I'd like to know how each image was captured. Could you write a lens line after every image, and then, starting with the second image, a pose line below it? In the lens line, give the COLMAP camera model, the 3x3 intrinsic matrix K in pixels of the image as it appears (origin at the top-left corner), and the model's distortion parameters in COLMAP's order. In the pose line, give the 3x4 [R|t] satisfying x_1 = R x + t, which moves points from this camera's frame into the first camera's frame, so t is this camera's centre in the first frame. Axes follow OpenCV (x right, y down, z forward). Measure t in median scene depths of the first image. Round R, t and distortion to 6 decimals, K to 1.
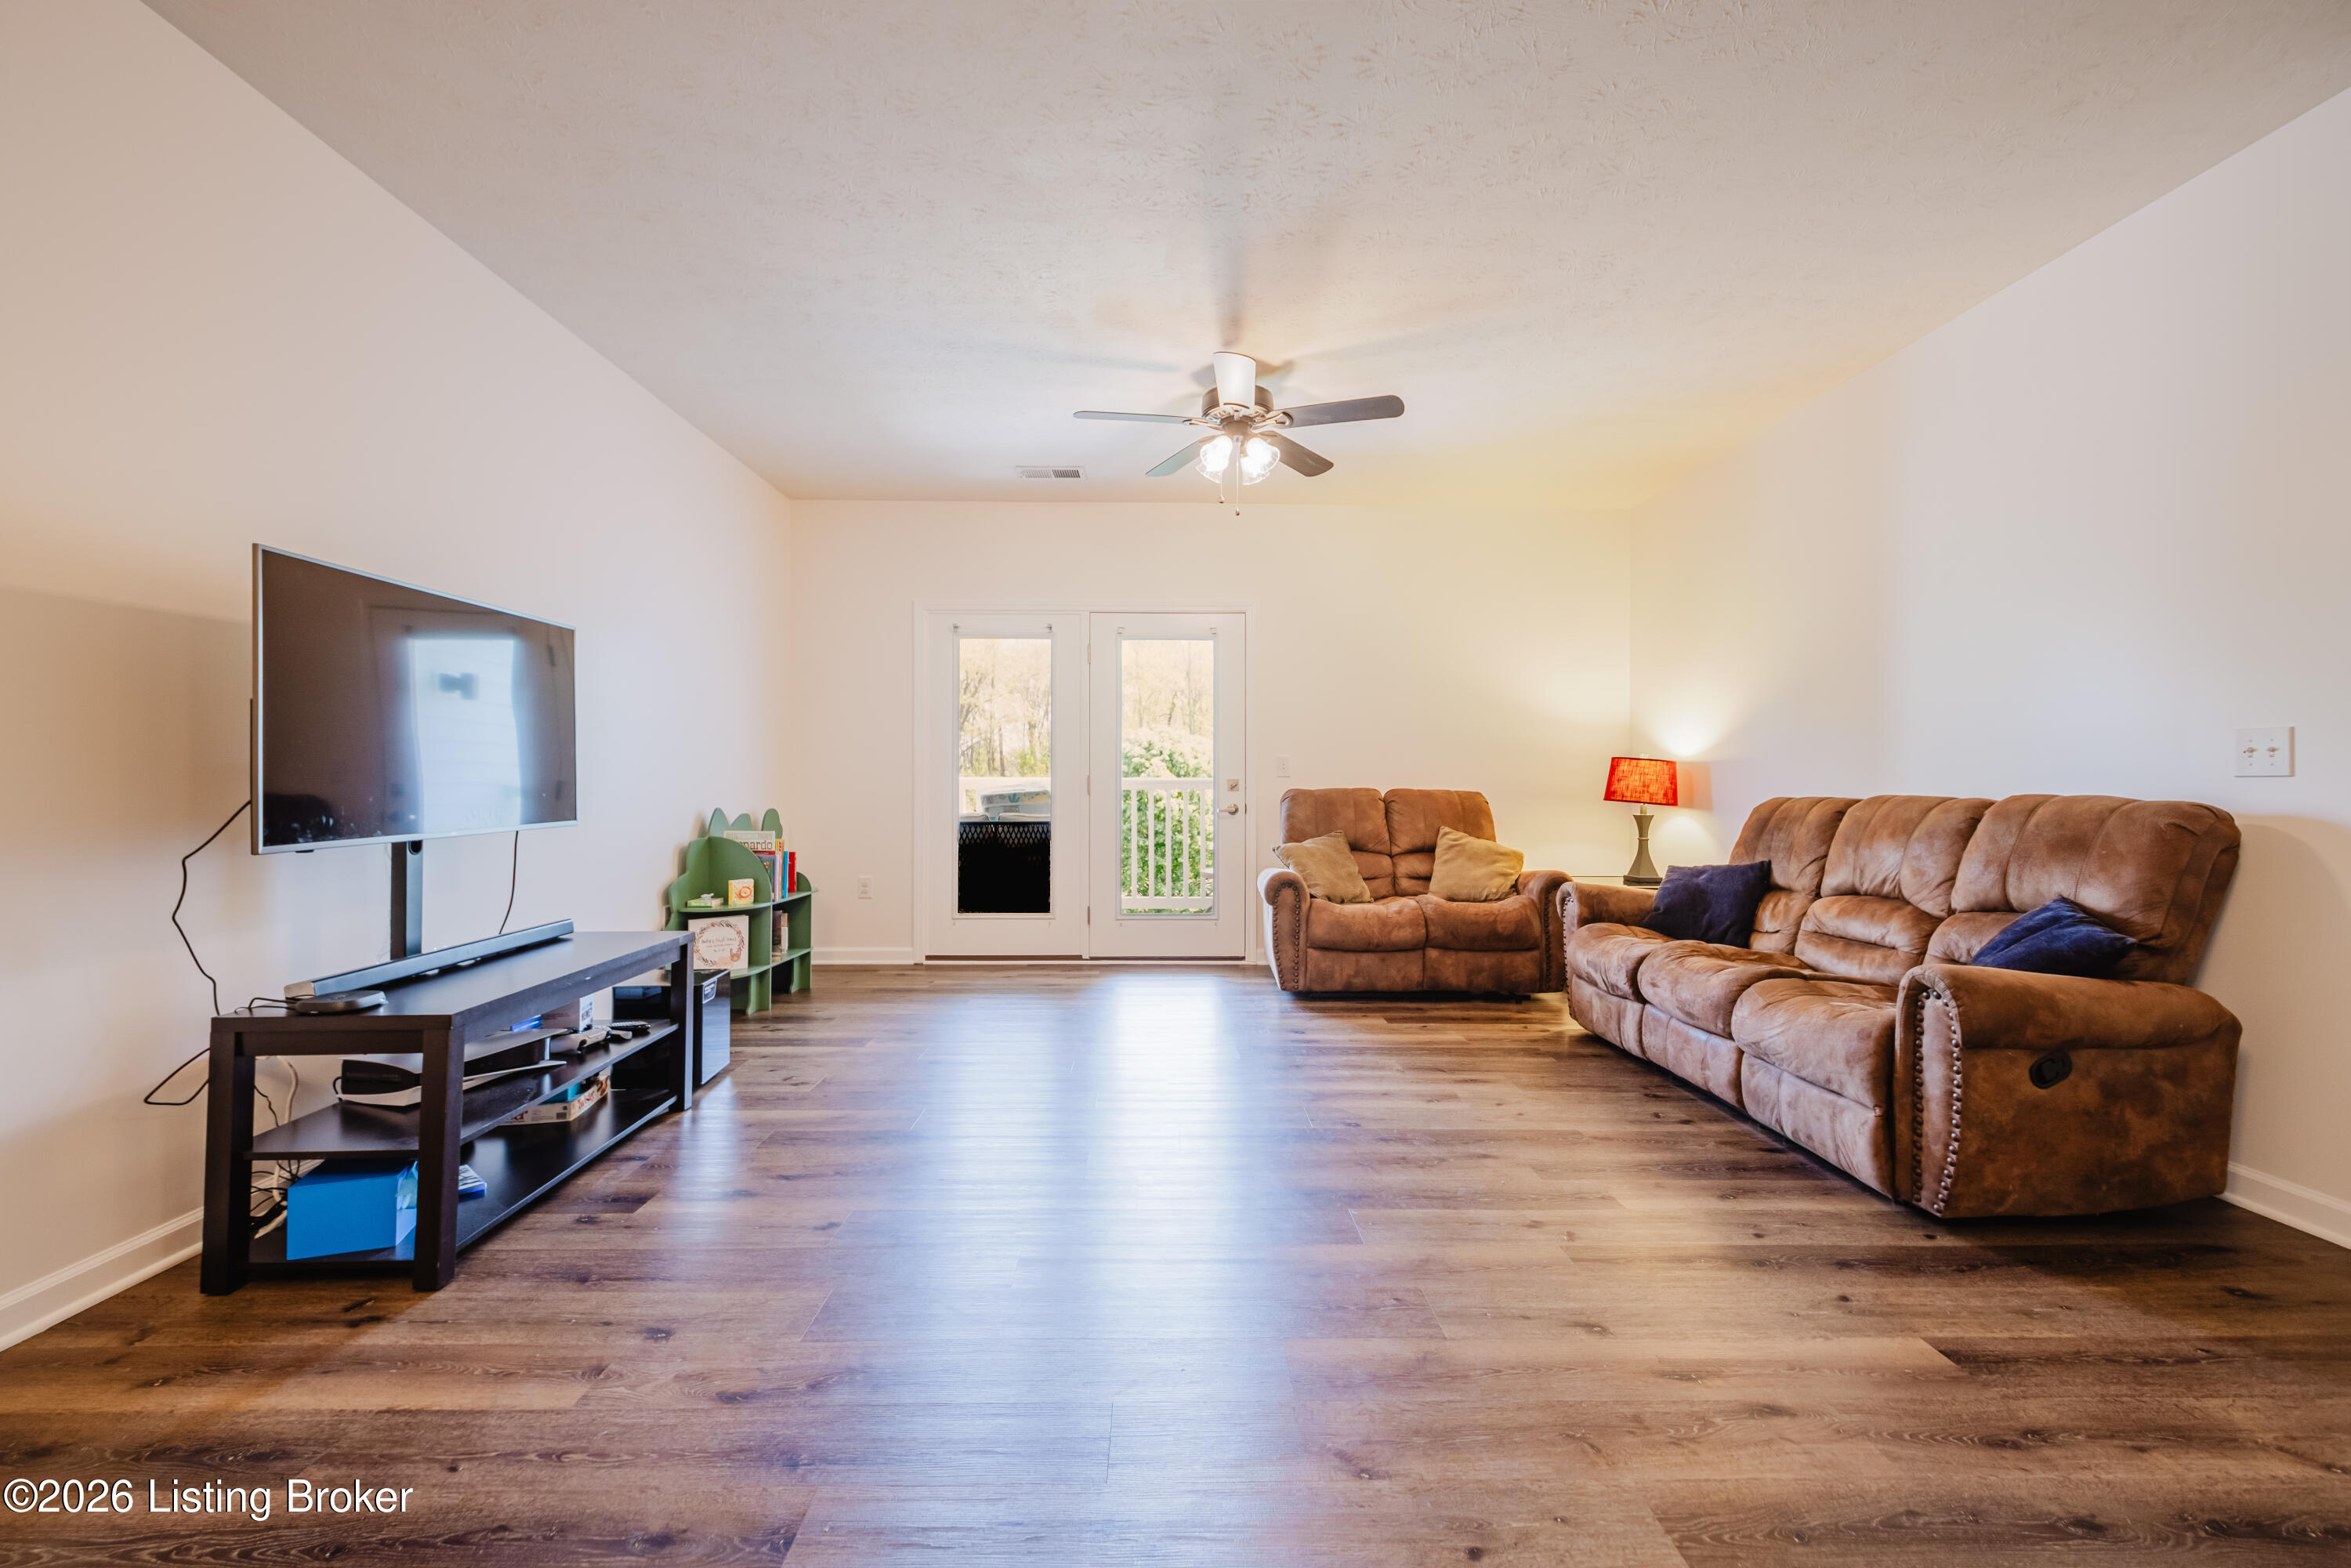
lens RADIAL K [[937.1, 0, 1173.9], [0, 937.1, 770.1], [0, 0, 1]] dist [0.006971, -0.003003]
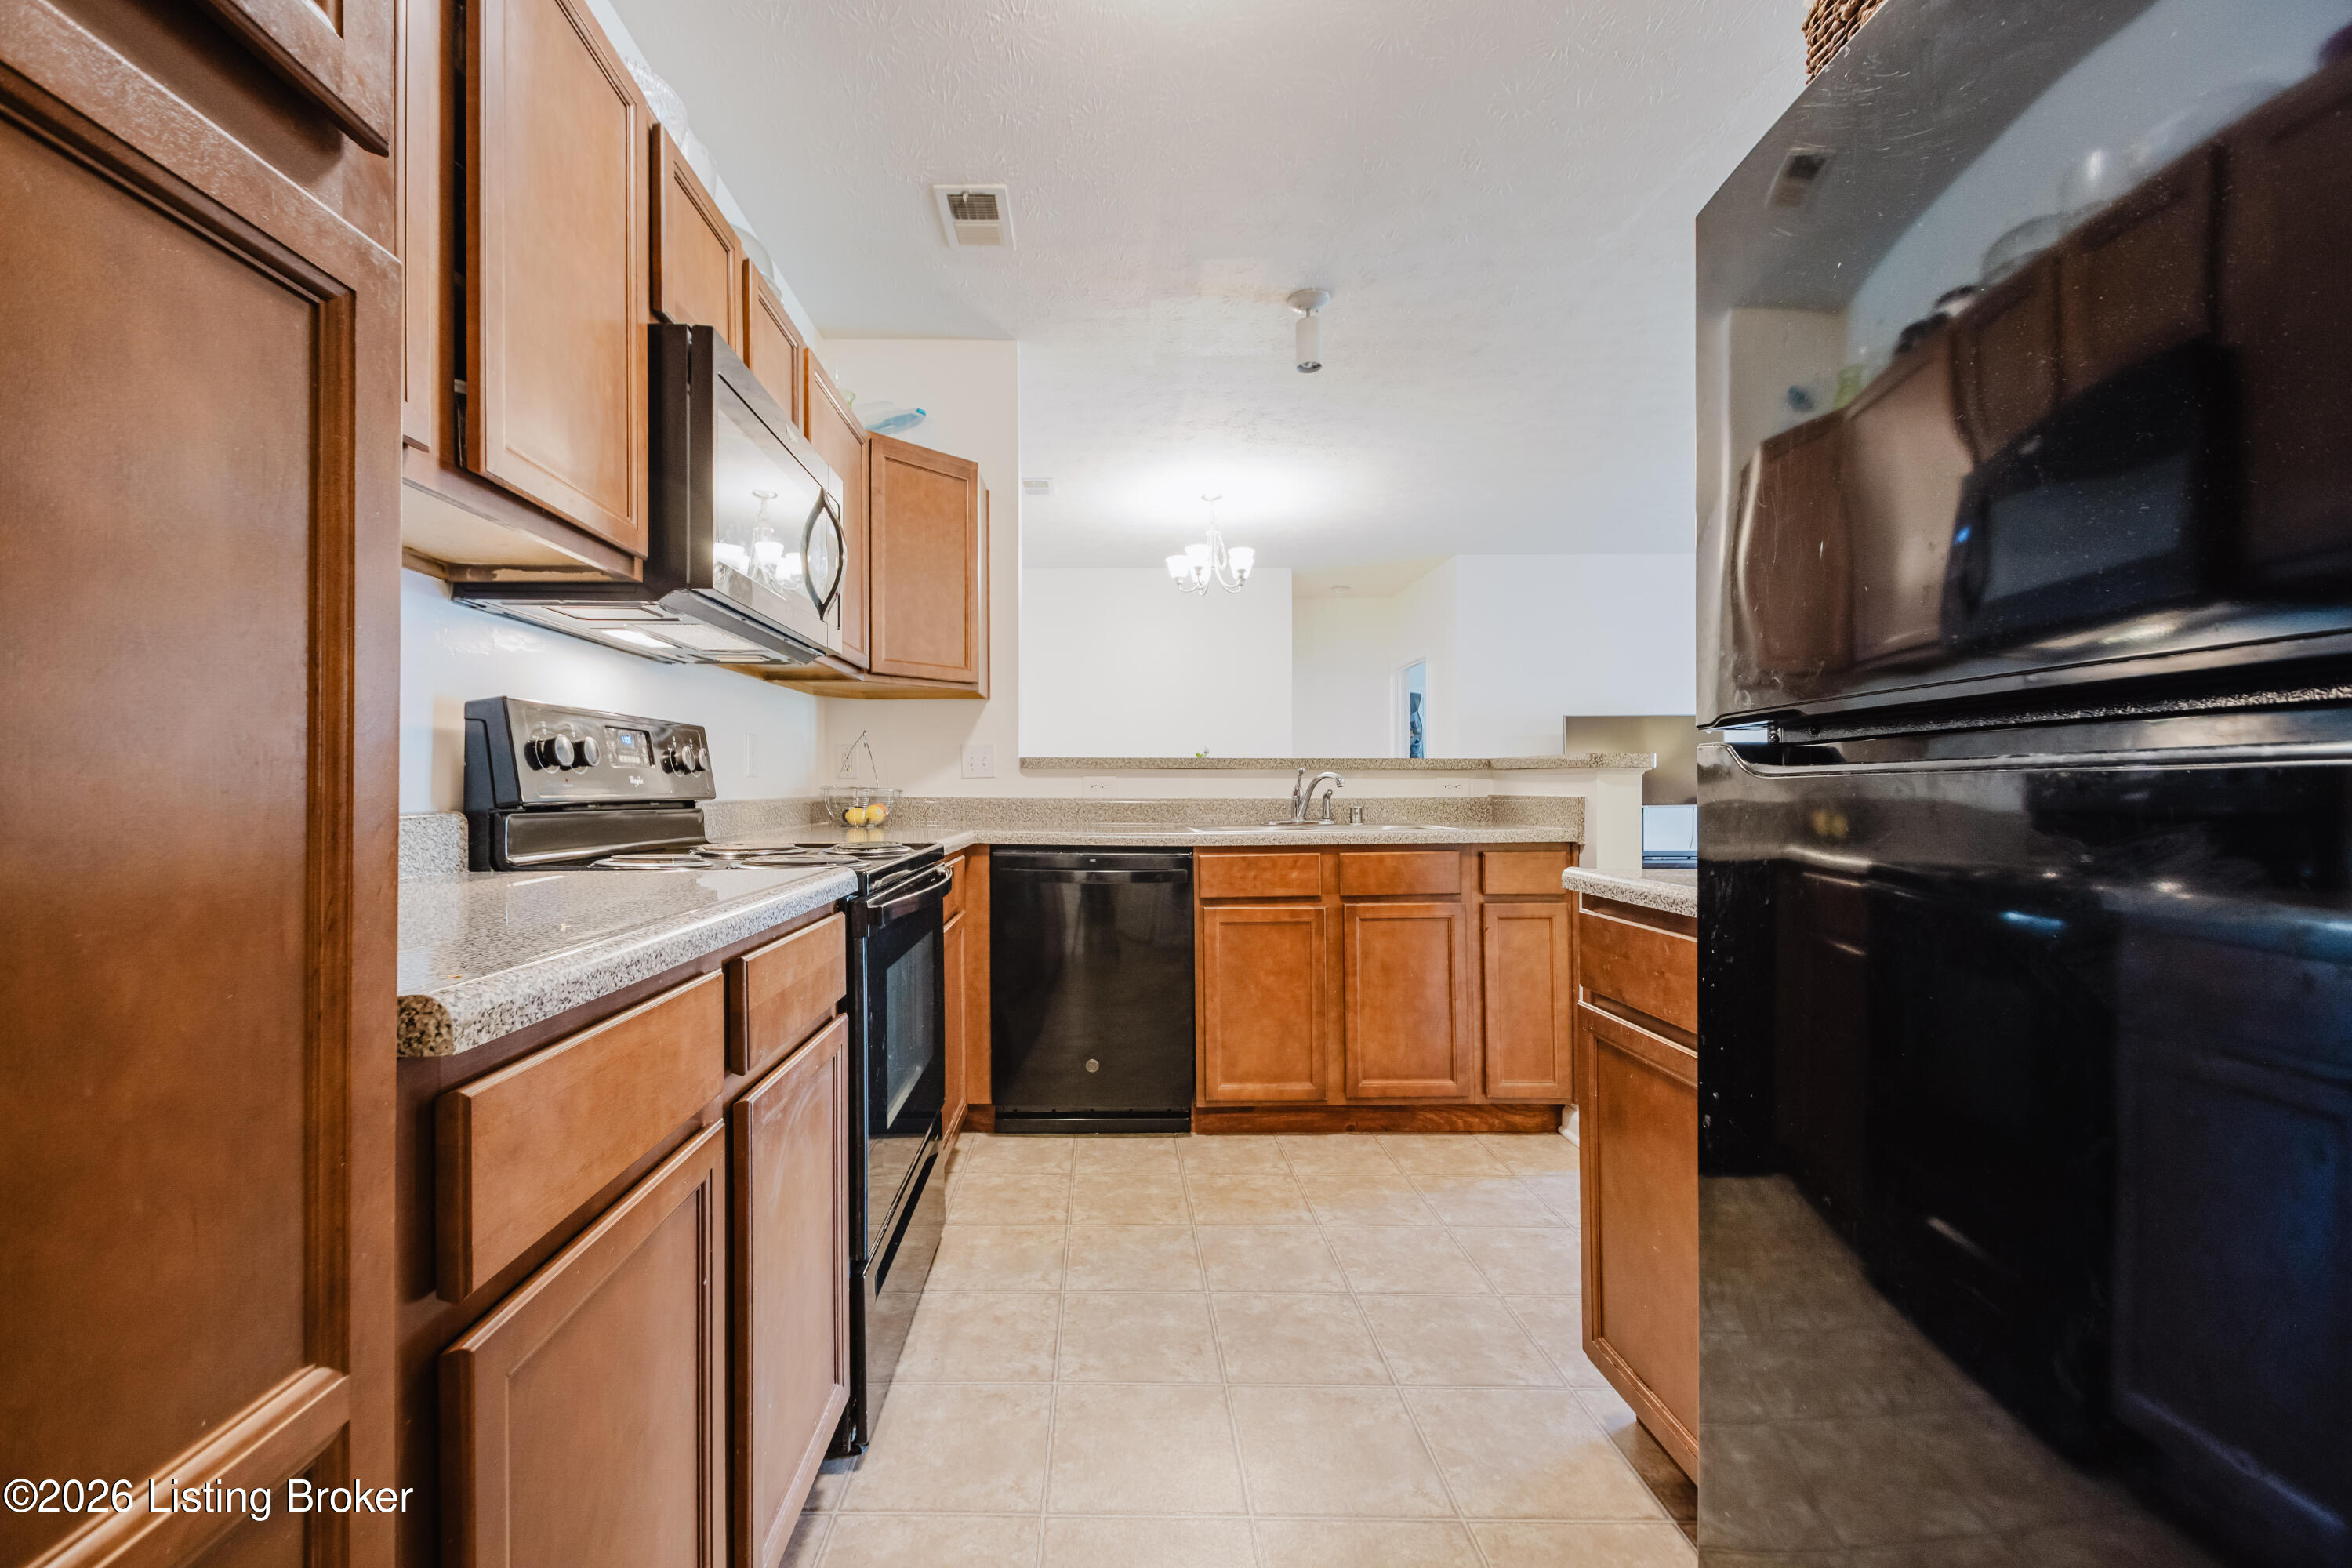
lens RADIAL K [[937.6, 0, 1123.0], [0, 937.6, 777.0], [0, 0, 1]] dist [0.006971, -0.003003]
pose [[-0.009385, -0.009441, -0.999911, 1.355725], [0.013616, 0.999862, -0.009568, -0.004863], [0.999863, -0.013705, -0.009256, -0.315626]]
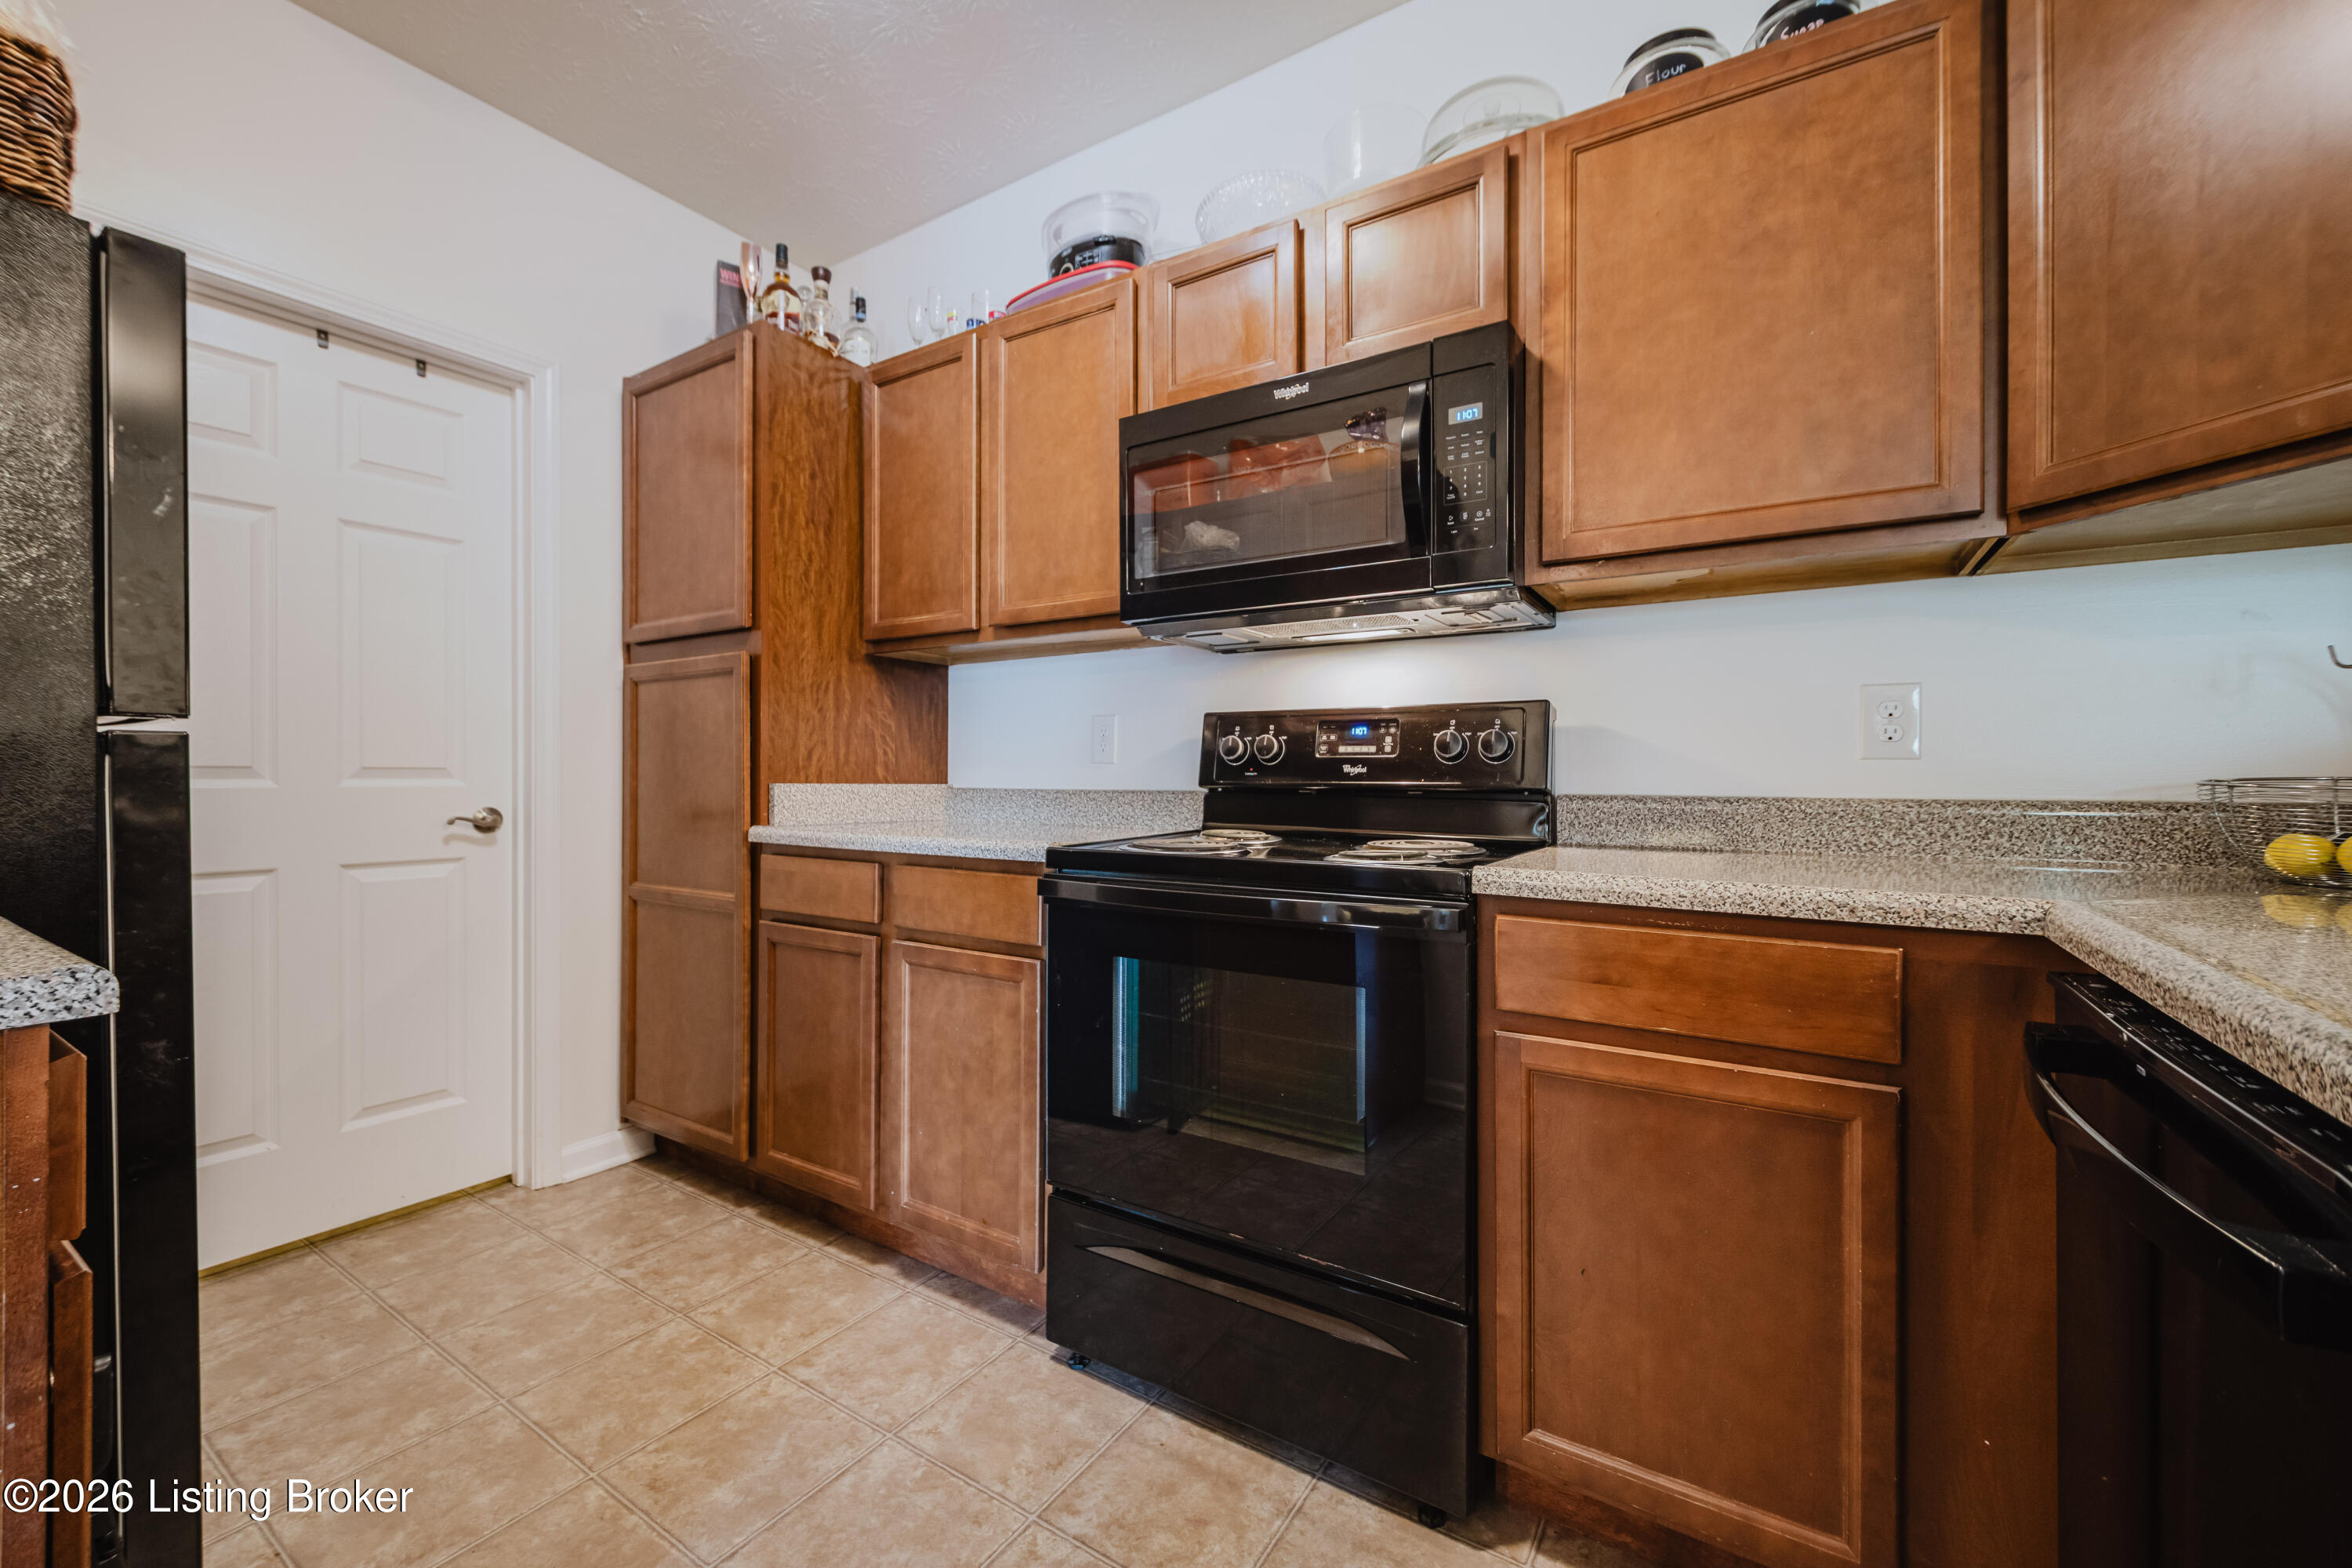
lens RADIAL K [[937.6, 0, 1170.5], [0, 937.6, 778.7], [0, 0, 1]] dist [0.006971, -0.003003]
pose [[-0.829616, -0.005288, 0.558309, 0.584136], [-0.011420, 0.999907, -0.007499, 0.000839], [-0.558217, -0.012597, -0.829599, -0.064429]]
